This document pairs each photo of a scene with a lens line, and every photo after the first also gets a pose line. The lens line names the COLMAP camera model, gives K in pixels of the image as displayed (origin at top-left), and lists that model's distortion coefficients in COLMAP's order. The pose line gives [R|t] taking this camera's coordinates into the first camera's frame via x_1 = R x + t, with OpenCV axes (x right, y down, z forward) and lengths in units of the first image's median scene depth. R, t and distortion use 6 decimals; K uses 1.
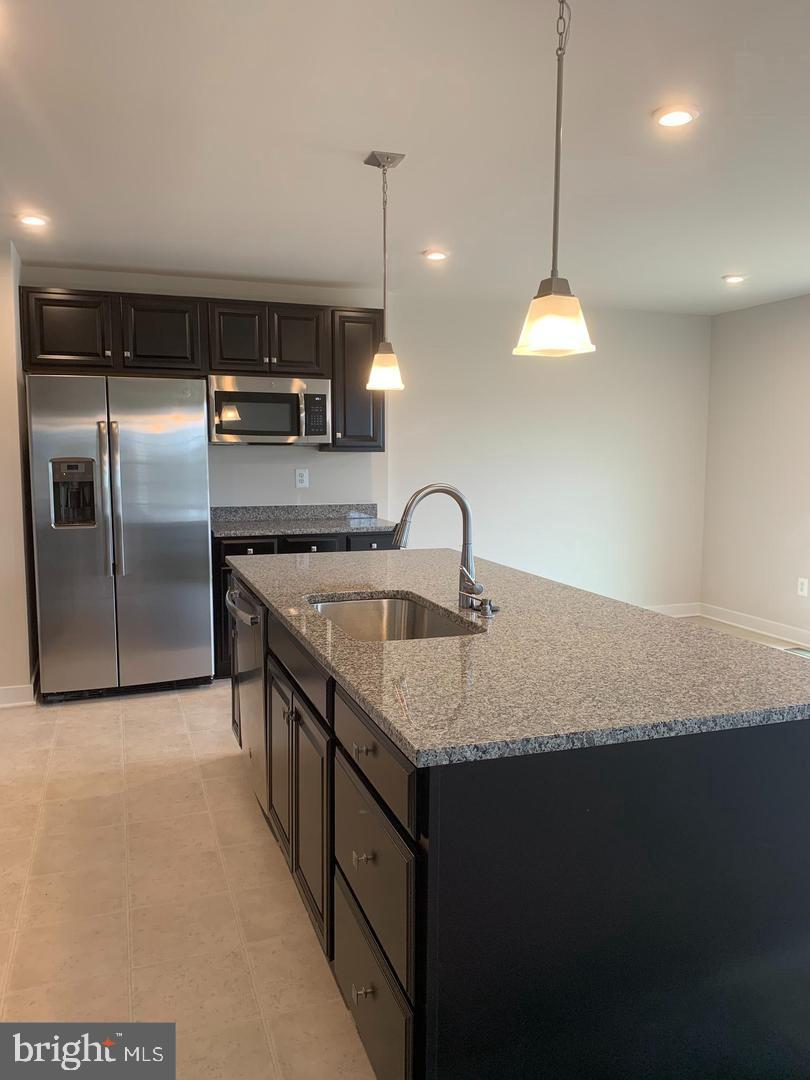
lens RADIAL K [[818.8, 0, 401.2], [0, 818.8, 518.7], [0, 0, 1]] dist [0.045727, -0.072036]
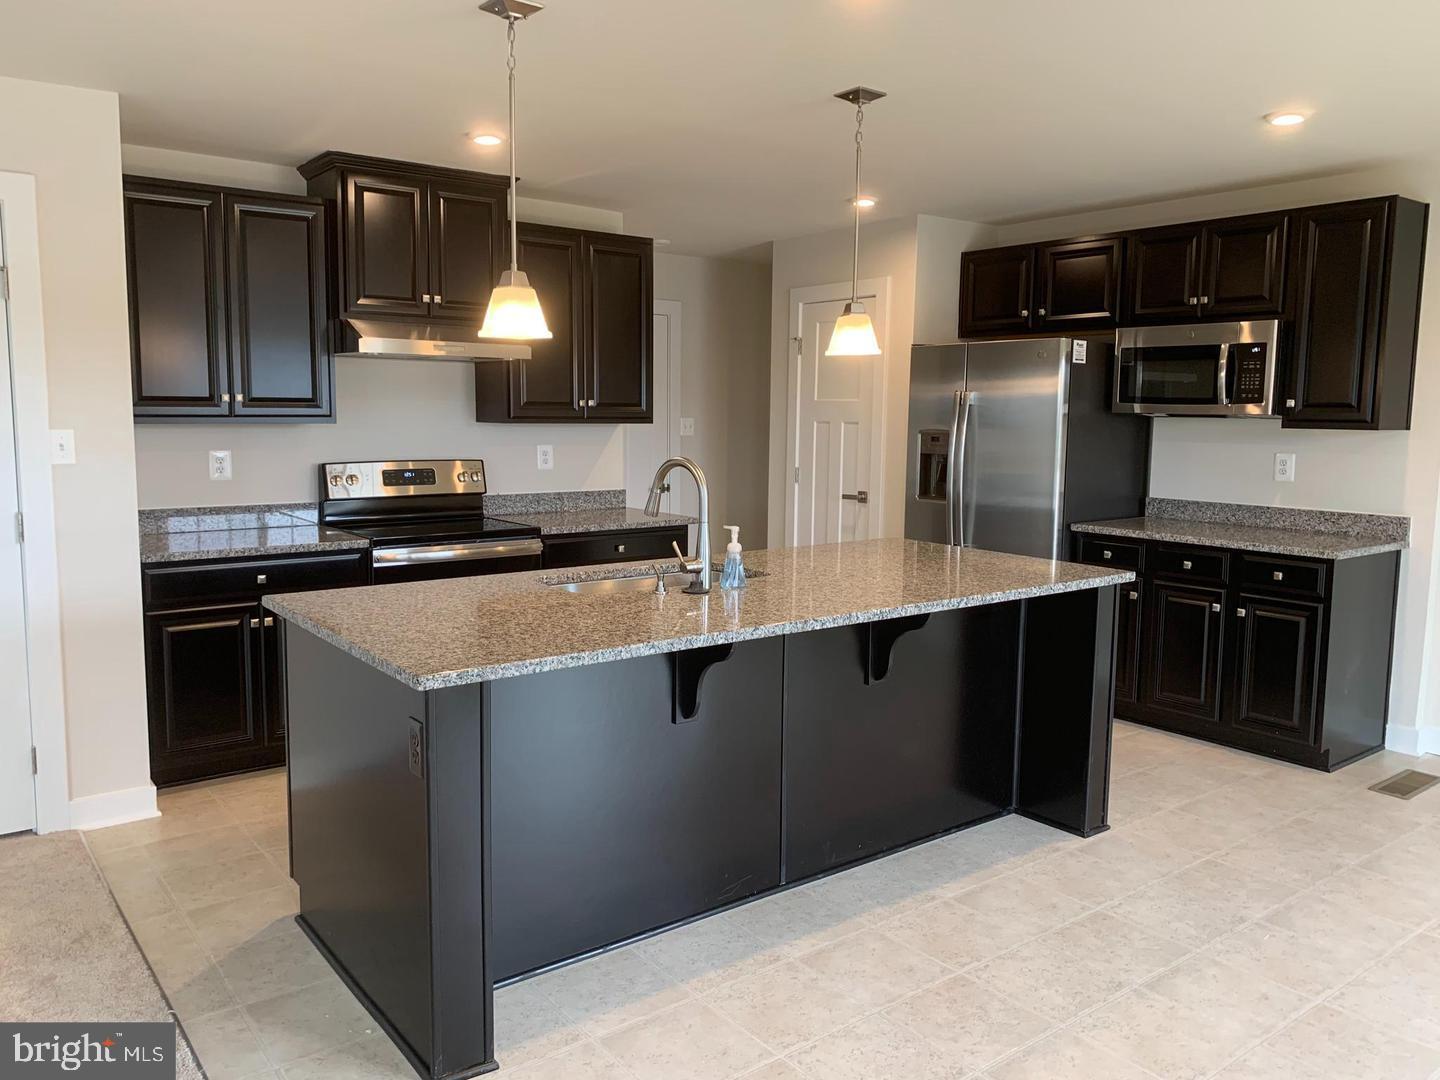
lens RADIAL K [[1091.7, 0, 710.5], [0, 1091.7, 533.3], [0, 0, 1]] dist [0.045727, -0.072036]
pose [[0.321716, 0.106187, -0.940863, 0.730070], [-0.092419, 0.992468, 0.080410, -0.030883], [0.942315, 0.061084, 0.329107, 0.326528]]
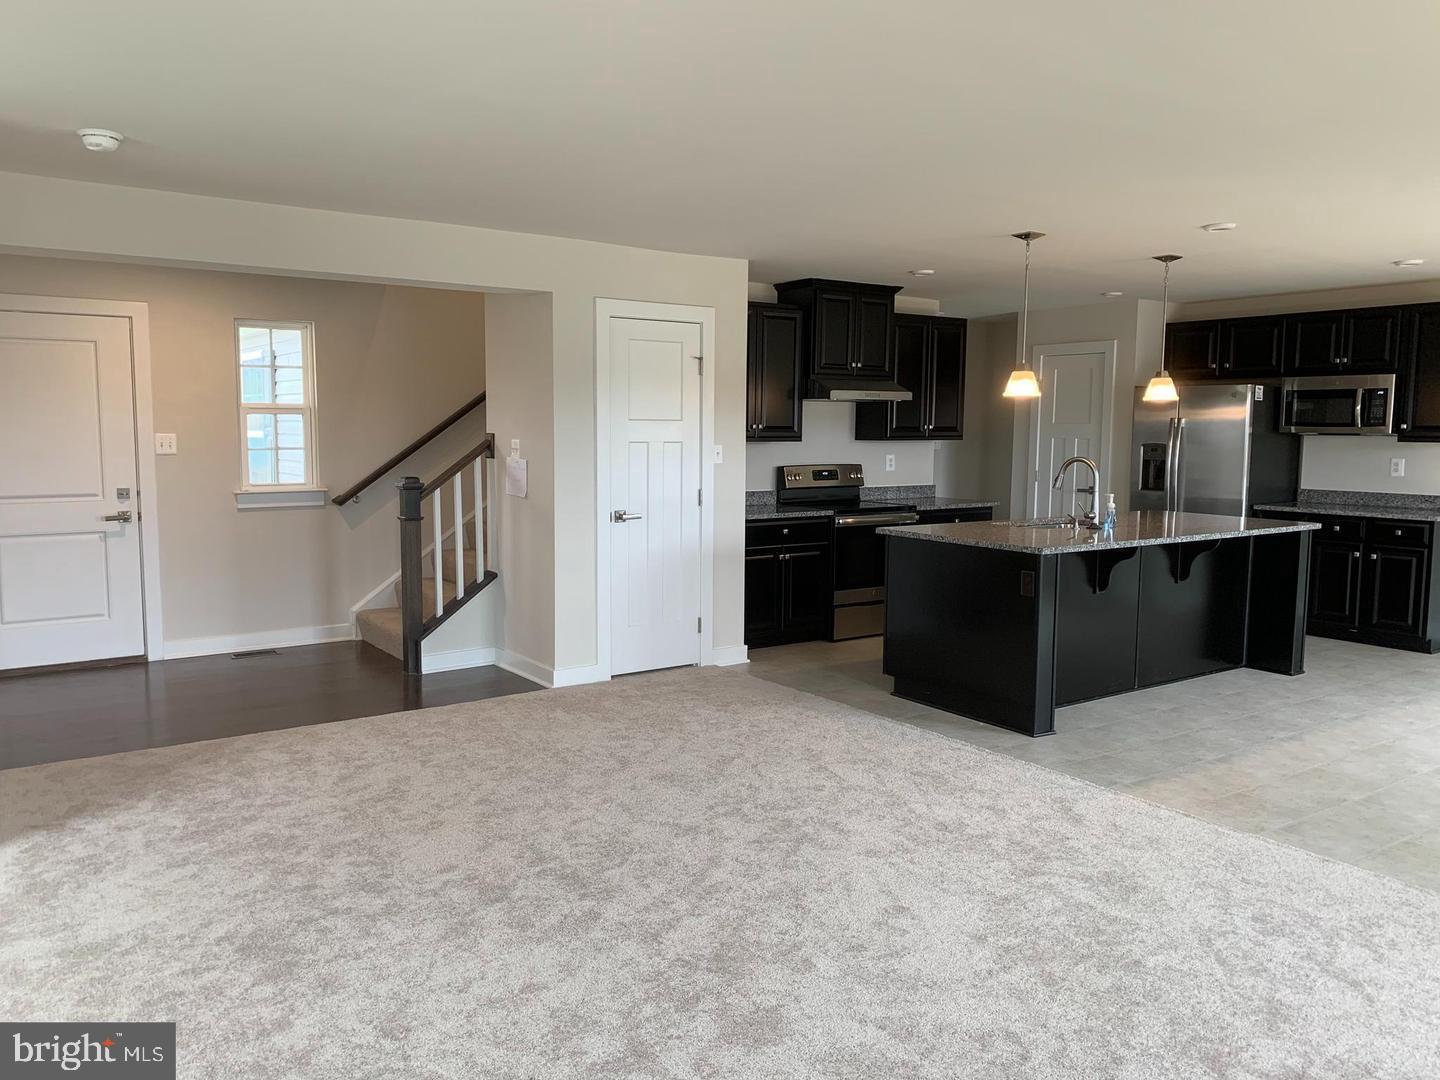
lens RADIAL K [[1091.7, 0, 691.4], [0, 1091.7, 544.6], [0, 0, 1]] dist [0.045727, -0.072036]
pose [[0.273671, 0.099280, -0.956686, 1.223964], [-0.090387, 0.992911, 0.077184, 0.026319], [0.957567, 0.065349, 0.280705, -0.304397]]
